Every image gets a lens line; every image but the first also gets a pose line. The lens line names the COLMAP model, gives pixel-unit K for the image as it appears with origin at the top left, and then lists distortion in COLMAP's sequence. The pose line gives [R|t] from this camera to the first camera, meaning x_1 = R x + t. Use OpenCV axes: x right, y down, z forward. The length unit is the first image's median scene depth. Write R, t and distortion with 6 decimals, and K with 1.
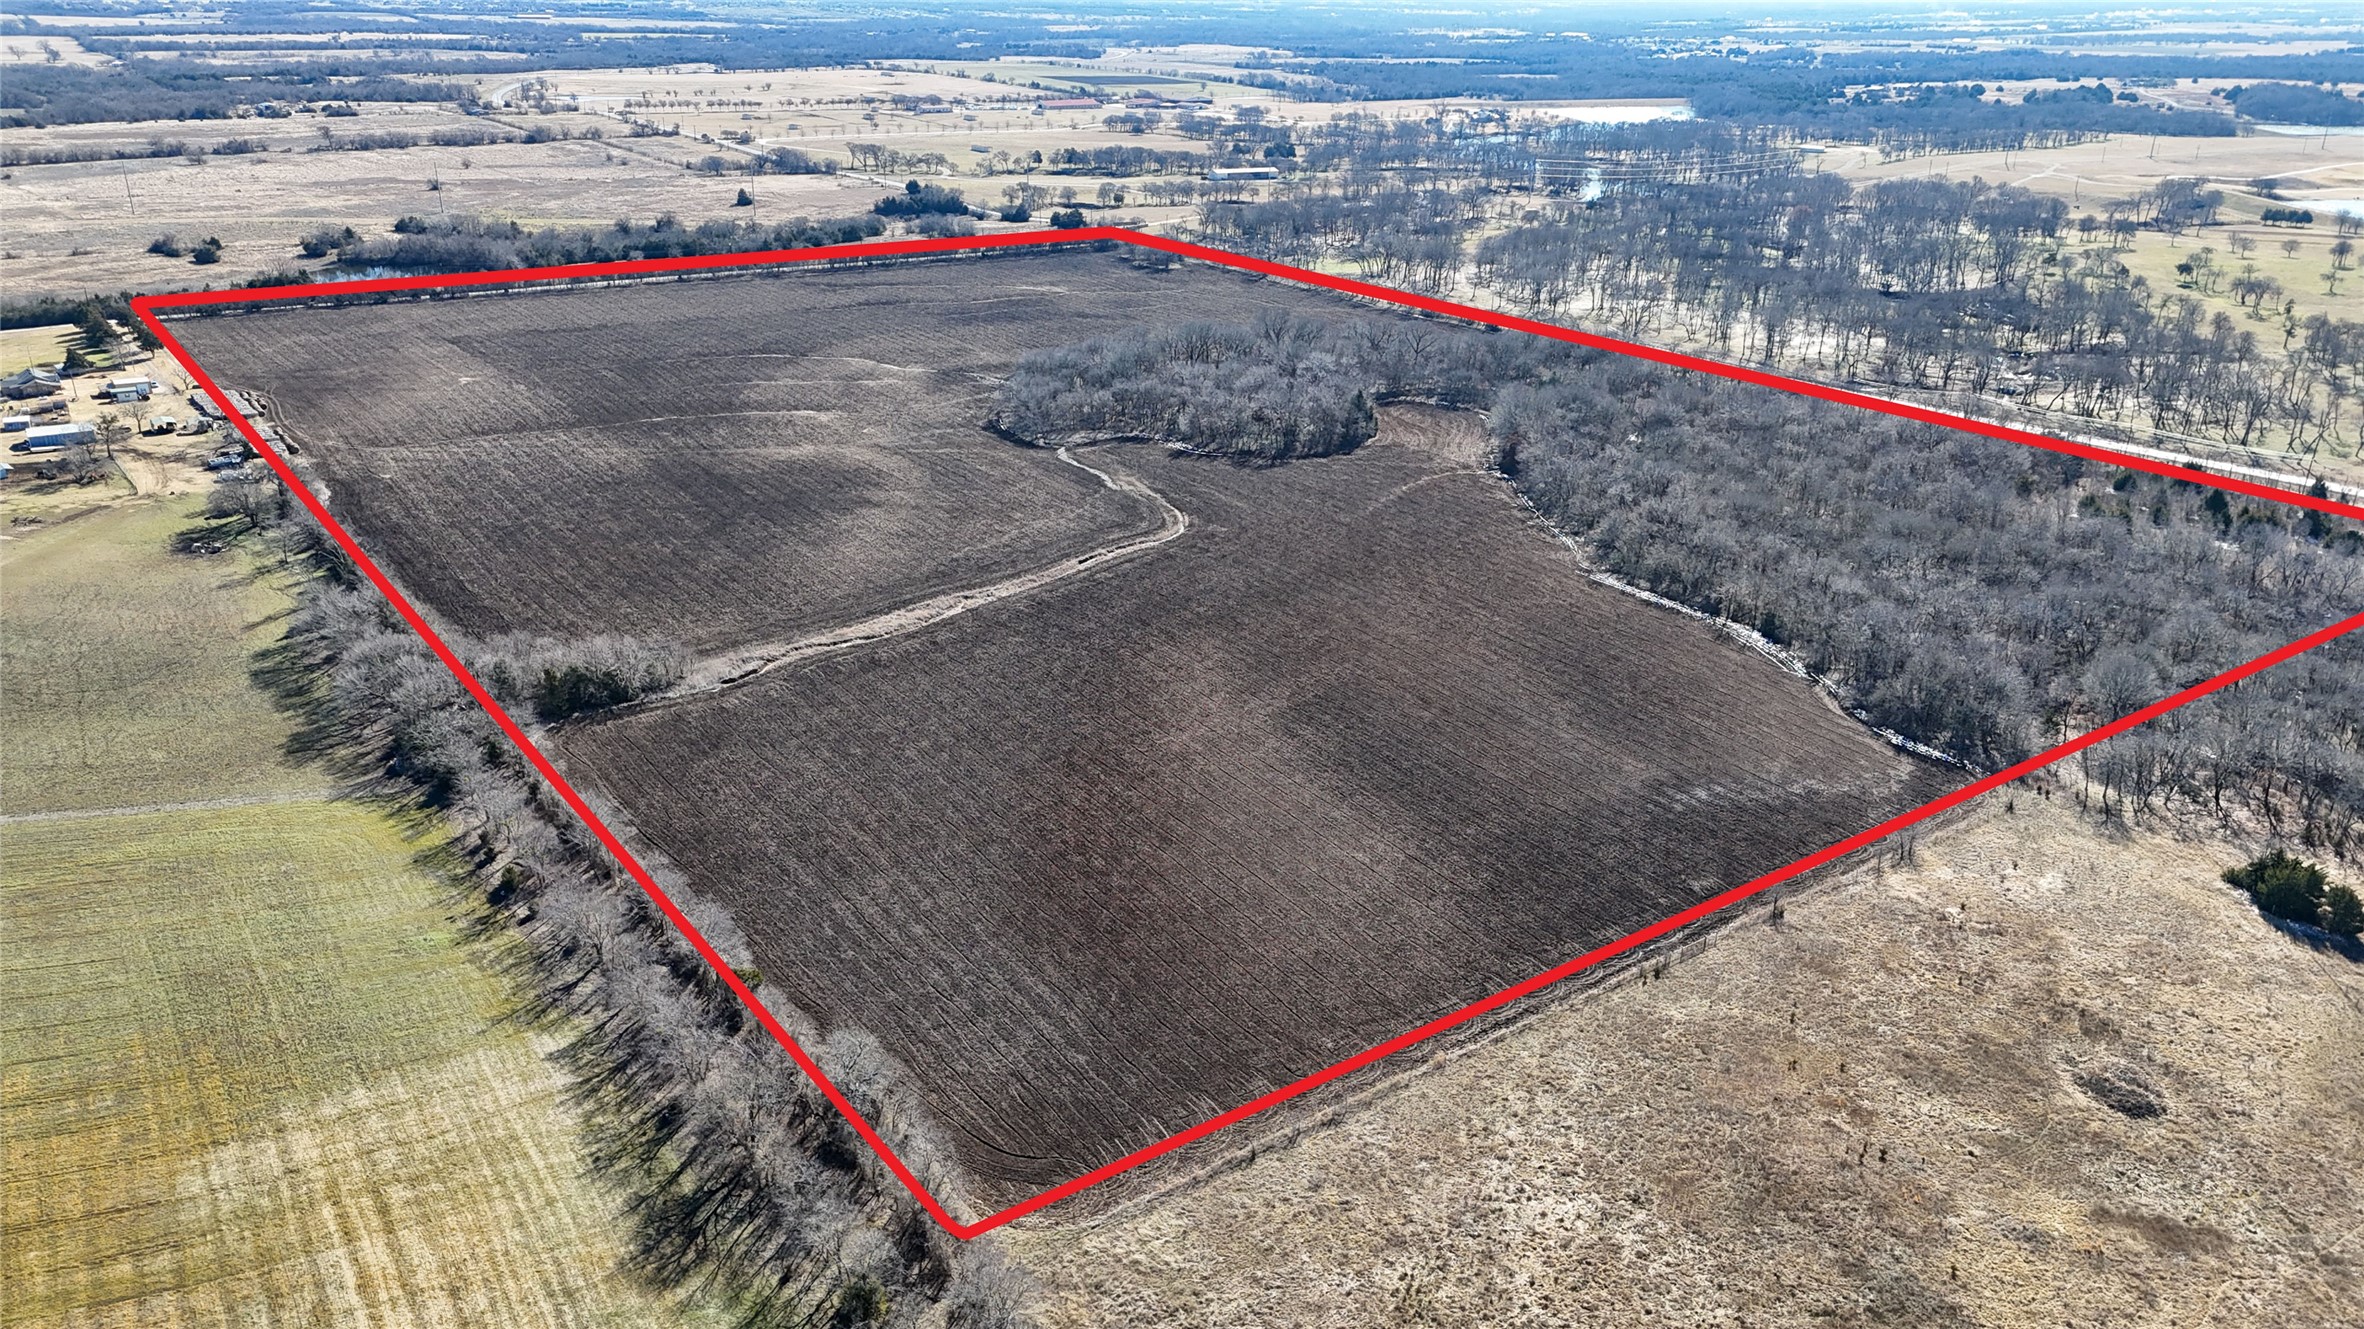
lens RADIAL K [[1733.6, 0, 1180.8], [0, 1733.6, 659.2], [0, 0, 1]] dist [0.078645, -0.071326]
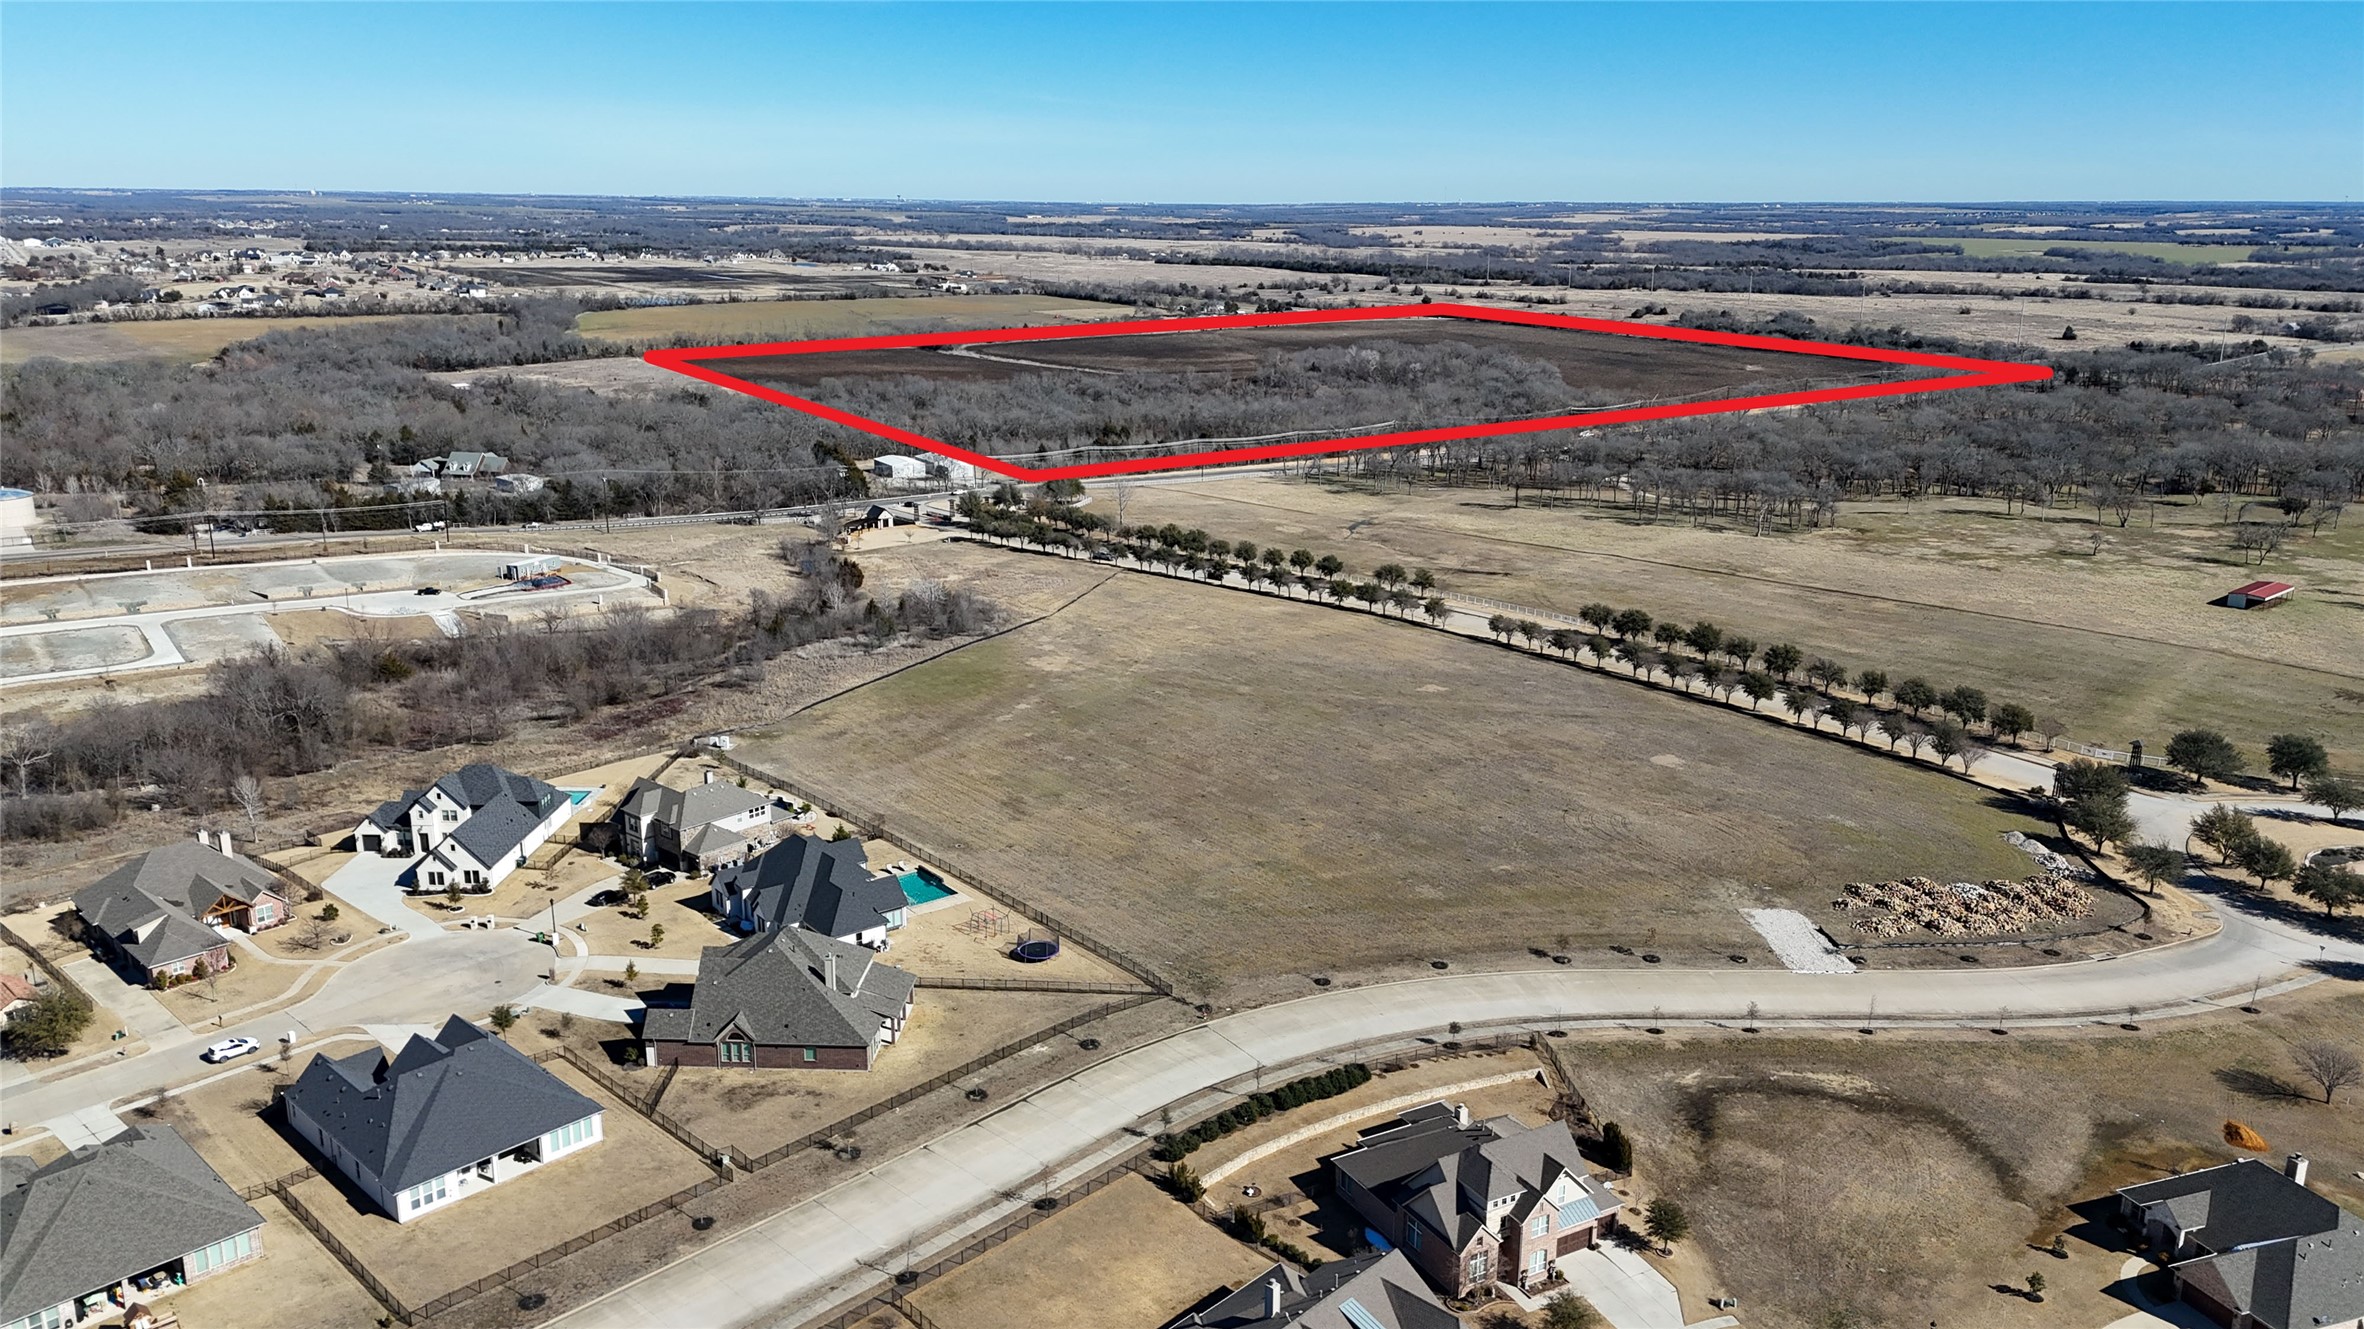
lens RADIAL K [[1733.6, 0, 1186.1], [0, 1733.6, 667.4], [0, 0, 1]] dist [0.078645, -0.071326]
pose [[-0.029098, 0.253613, -0.966868, 1.633324], [-0.373146, 0.894596, 0.245886, -0.230888], [0.927316, 0.367937, 0.068603, 0.787444]]
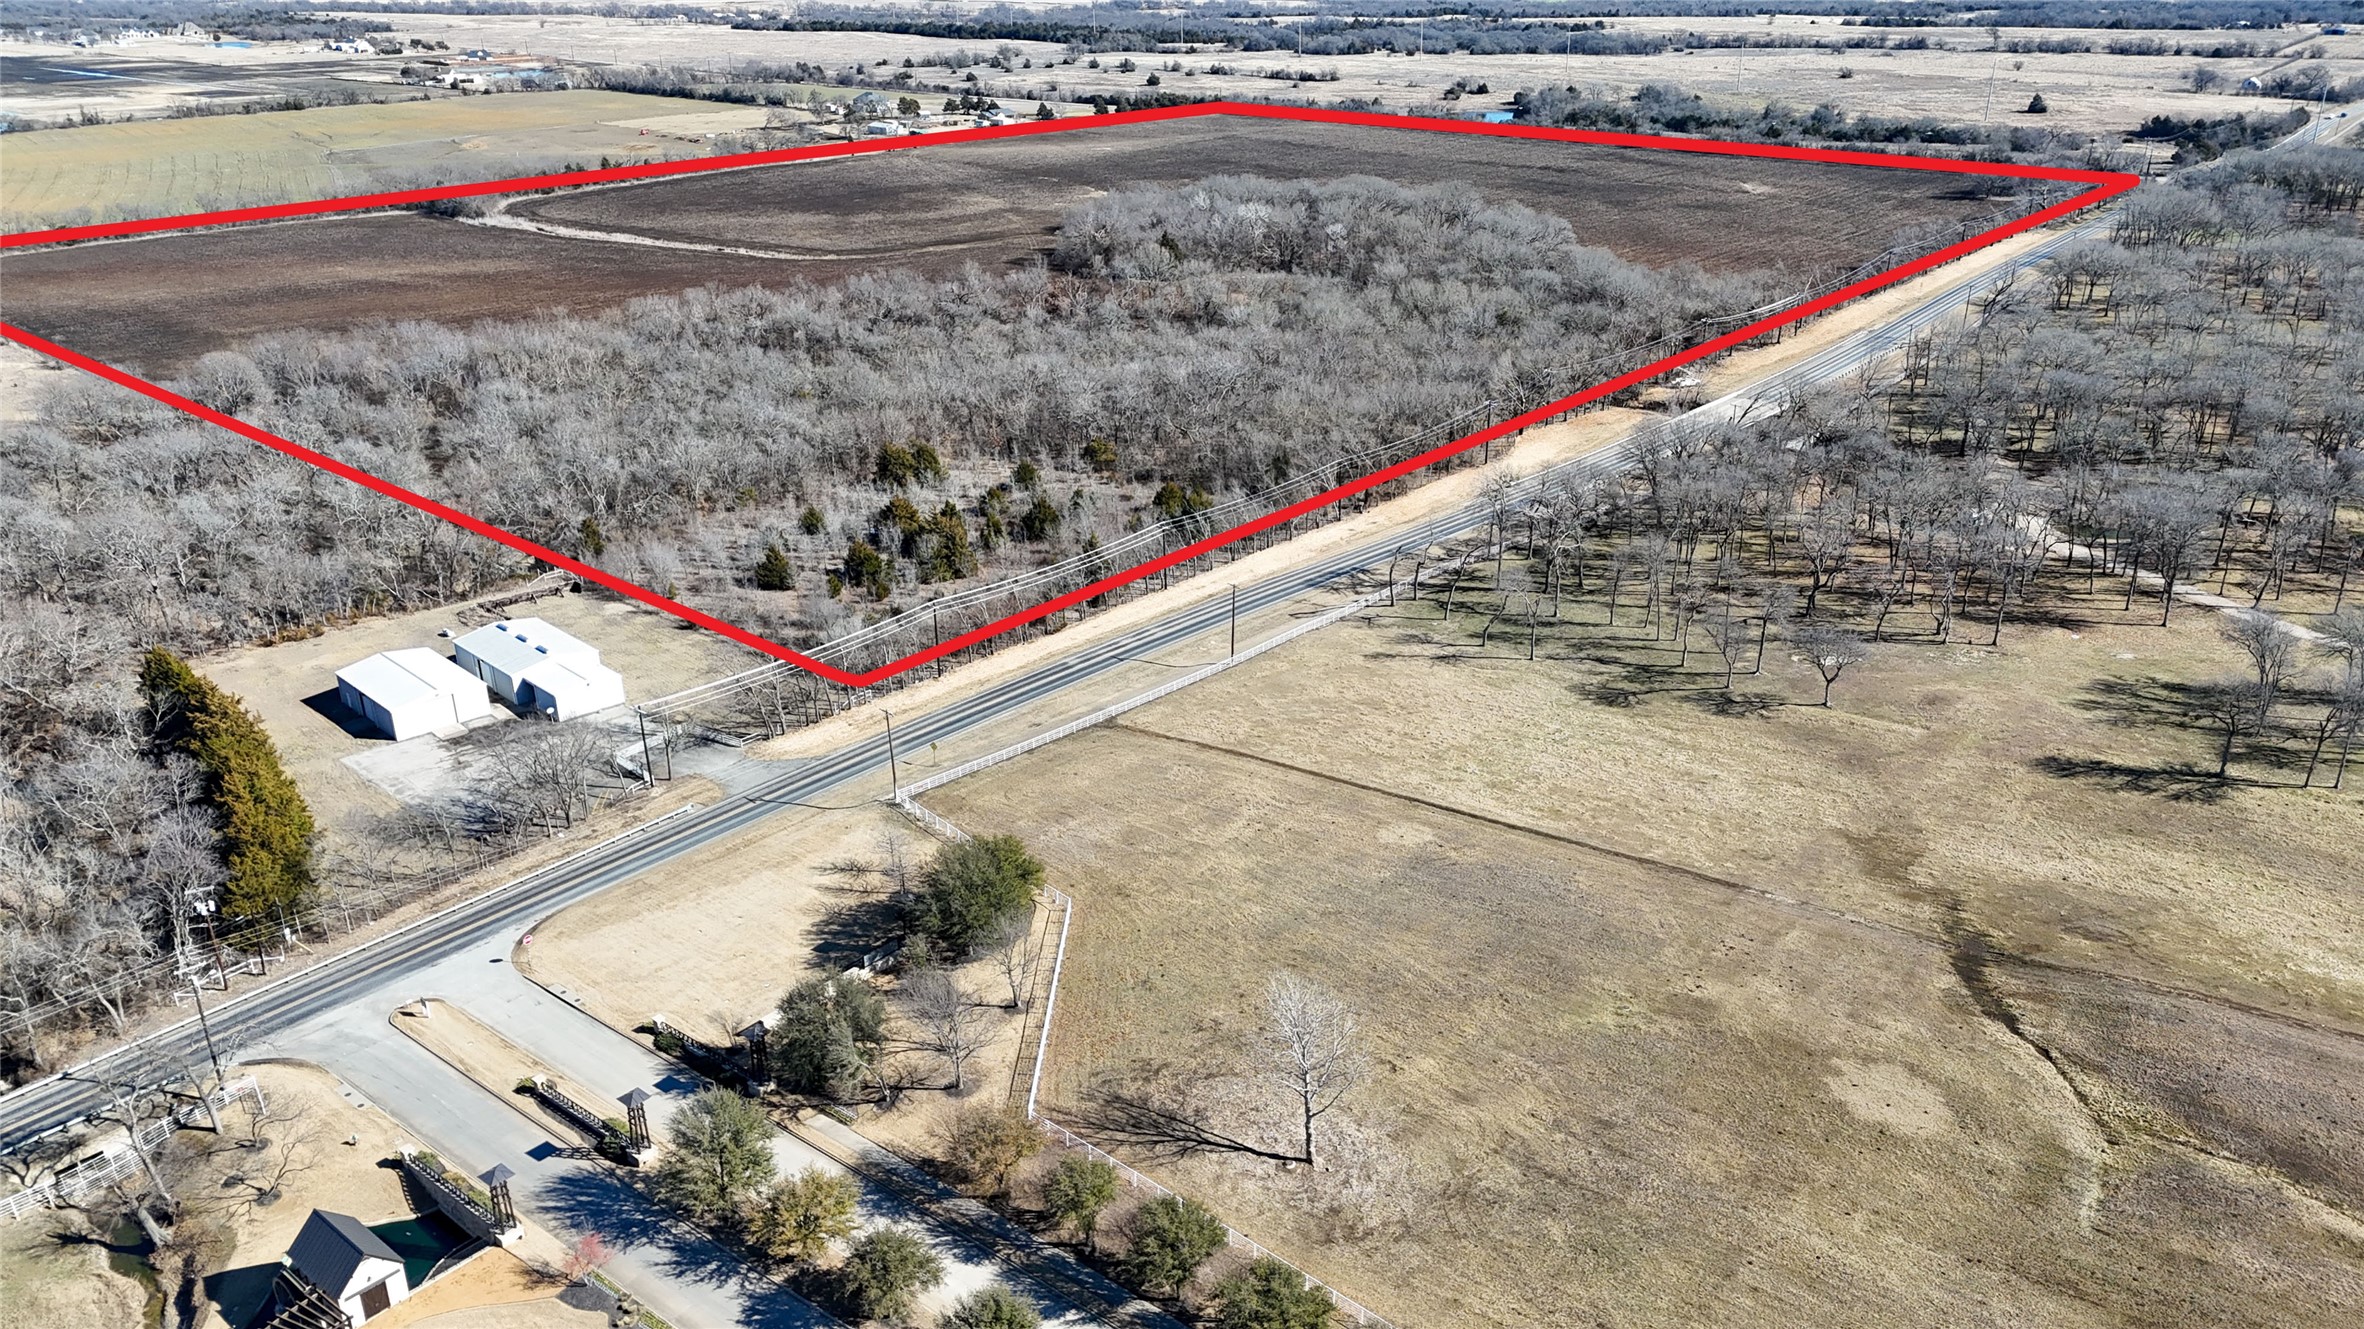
lens RADIAL K [[1733.6, 0, 1184.4], [0, 1733.6, 665.1], [0, 0, 1]] dist [0.078645, -0.071326]
pose [[0.214898, 0.365642, -0.905608, 0.967035], [-0.346095, 0.895607, 0.279476, -0.190403], [0.913256, 0.253367, 0.319011, 0.682764]]
